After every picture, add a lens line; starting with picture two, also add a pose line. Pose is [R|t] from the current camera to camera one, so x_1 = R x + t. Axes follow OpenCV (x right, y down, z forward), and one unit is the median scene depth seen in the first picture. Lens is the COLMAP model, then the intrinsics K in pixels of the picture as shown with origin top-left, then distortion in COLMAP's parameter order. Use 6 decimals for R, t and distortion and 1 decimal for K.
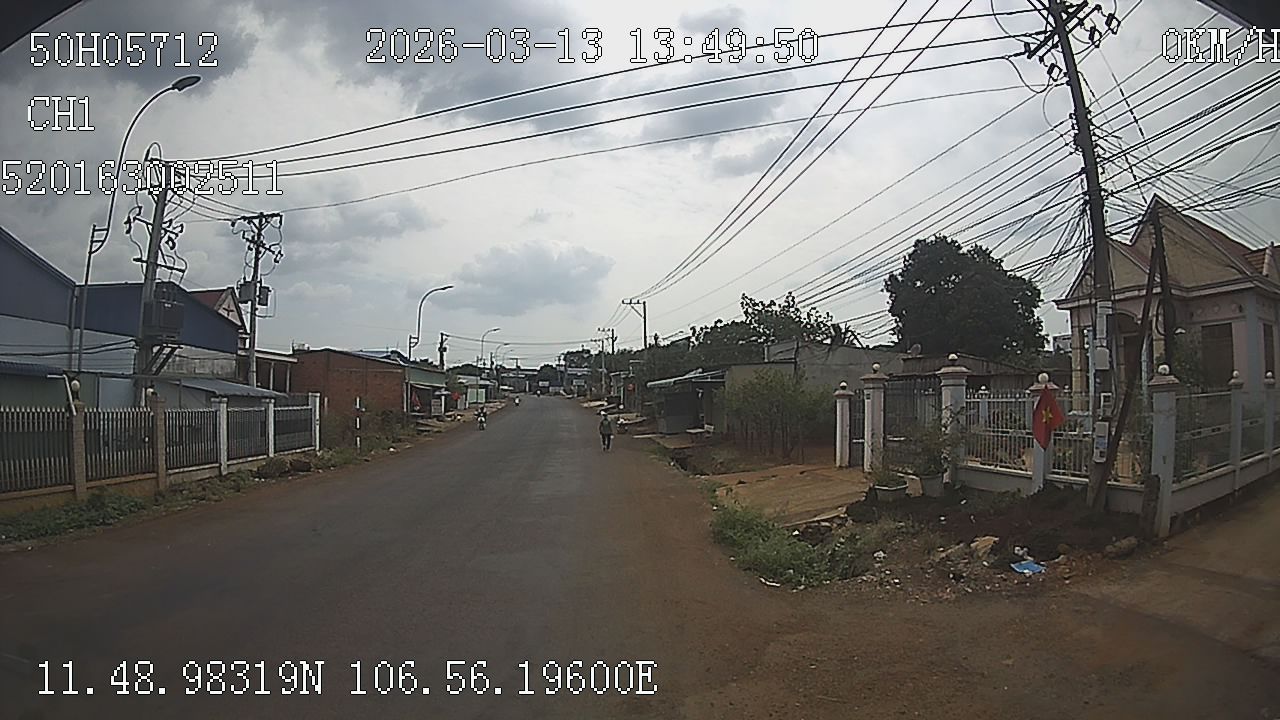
lens RADIAL K [[662.7, 0, 633.8], [0, 662.7, 356.6], [0, 0, 1]] dist [-0.258855, 0.050740]
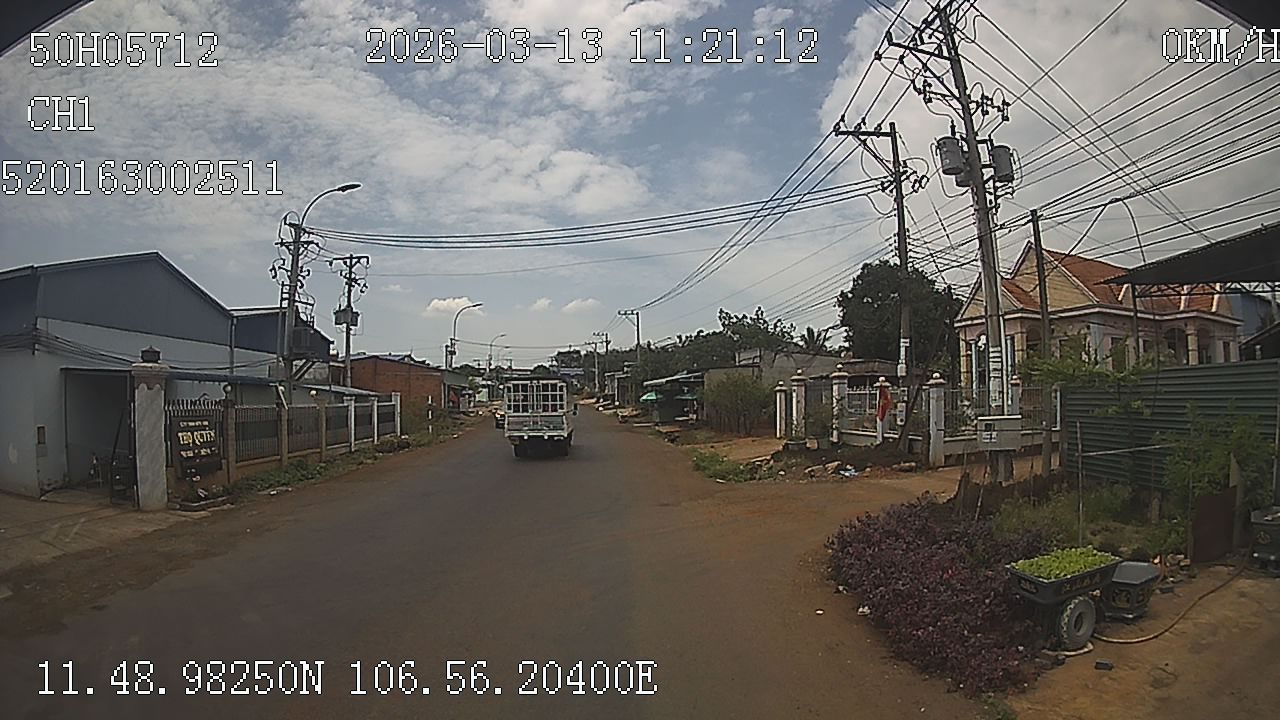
lens RADIAL K [[662.7, 0, 633.8], [0, 662.7, 356.6], [0, 0, 1]] dist [-0.258855, 0.050740]
pose [[0.999741, -0.006202, 0.021915, -0.035936], [0.006163, 0.999979, 0.001824, -0.016105], [-0.021926, -0.001688, 0.999758, -0.351928]]
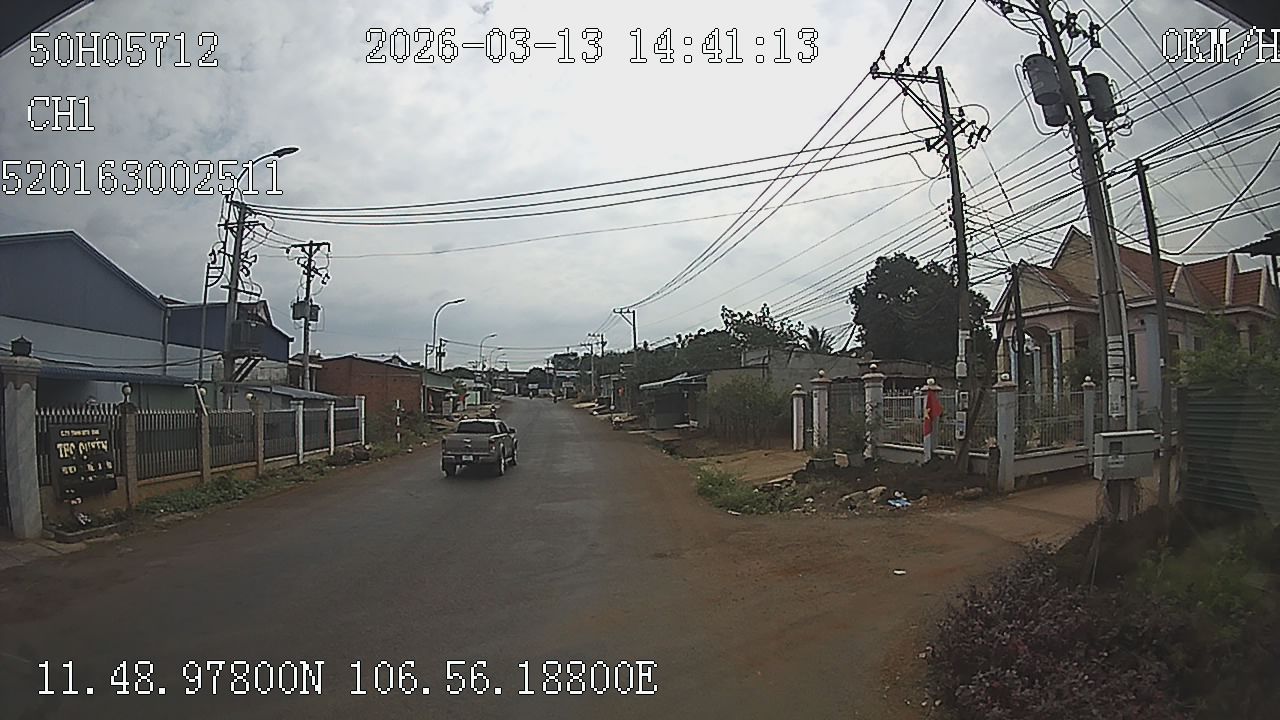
lens RADIAL K [[662.7, 0, 633.8], [0, 662.7, 356.6], [0, 0, 1]] dist [-0.258855, 0.050740]
pose [[0.999699, -0.004522, 0.024134, -0.023470], [0.004585, 0.999986, -0.002568, -0.009553], [-0.024122, 0.002678, 0.999705, -0.197546]]
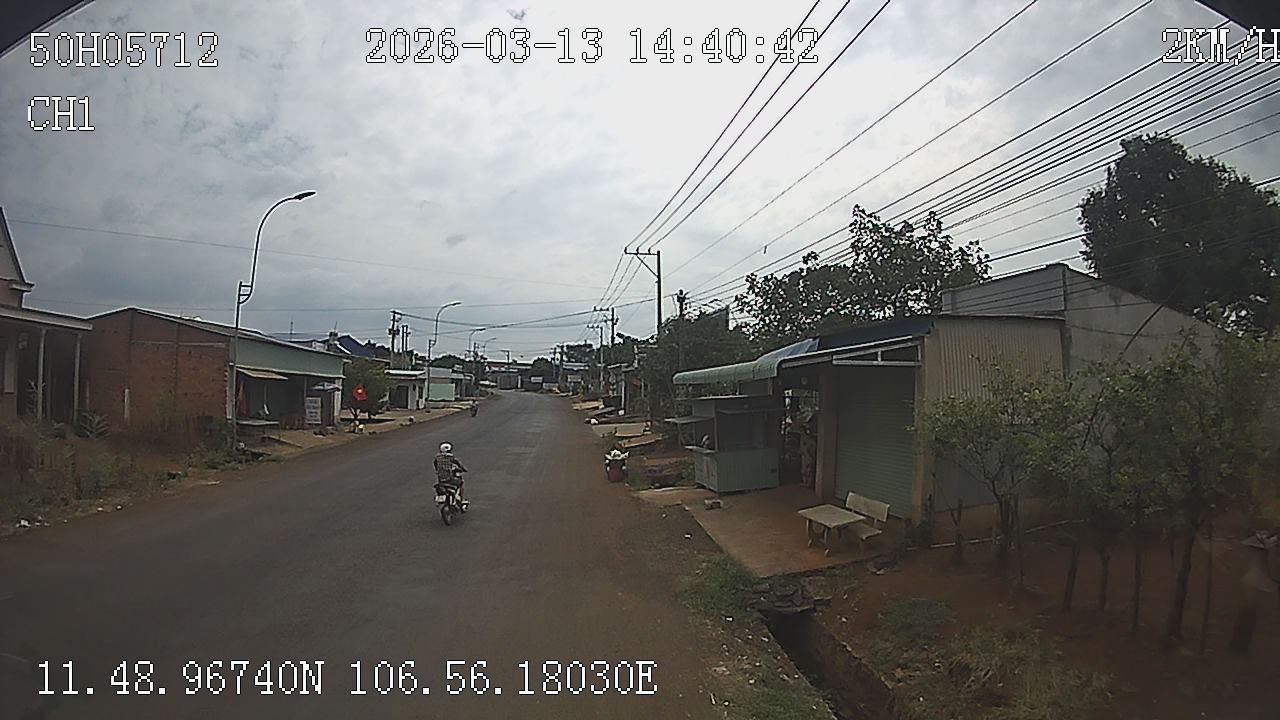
lens RADIAL K [[662.7, 0, 633.8], [0, 662.7, 356.6], [0, 0, 1]] dist [-0.258855, 0.050740]
pose [[0.999826, 0.017162, -0.007257, -0.004140], [-0.017144, 0.999850, 0.002575, 0.038140], [0.007300, -0.002450, 0.999970, 0.763977]]
